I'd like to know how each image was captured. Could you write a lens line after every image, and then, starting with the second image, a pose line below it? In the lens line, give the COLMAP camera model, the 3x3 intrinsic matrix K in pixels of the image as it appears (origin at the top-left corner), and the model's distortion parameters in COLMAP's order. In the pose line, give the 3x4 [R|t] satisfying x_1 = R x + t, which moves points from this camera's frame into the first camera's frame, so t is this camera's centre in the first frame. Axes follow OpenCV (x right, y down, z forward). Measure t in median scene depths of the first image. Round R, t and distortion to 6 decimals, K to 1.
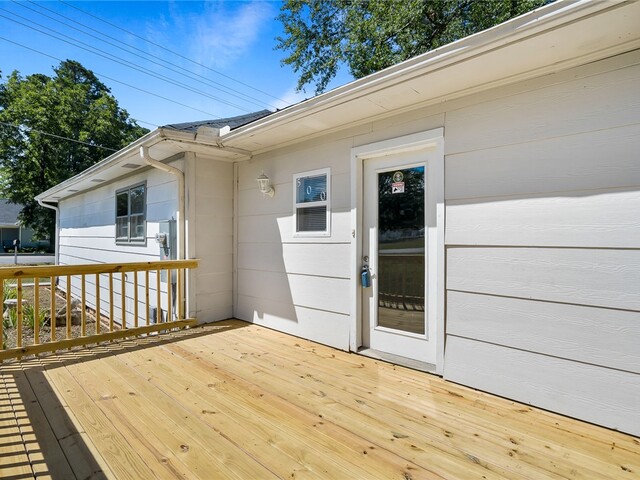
lens RADIAL K [[349.0, 0, 320.0], [0, 349.0, 240.0], [0, 0, 1]] dist [0.000243, 0.000053]
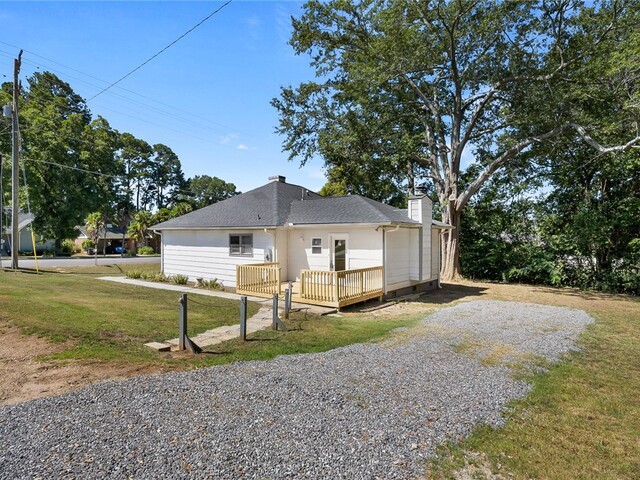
lens RADIAL K [[353.5, 0, 320.0], [0, 353.5, 240.0], [0, 0, 1]] dist [0.000221, -0.000306]
pose [[0.992788, 0.002222, 0.119863, -0.272838], [-0.001950, 0.999995, -0.002387, -0.100298], [-0.119867, 0.002136, 0.992788, -1.672822]]
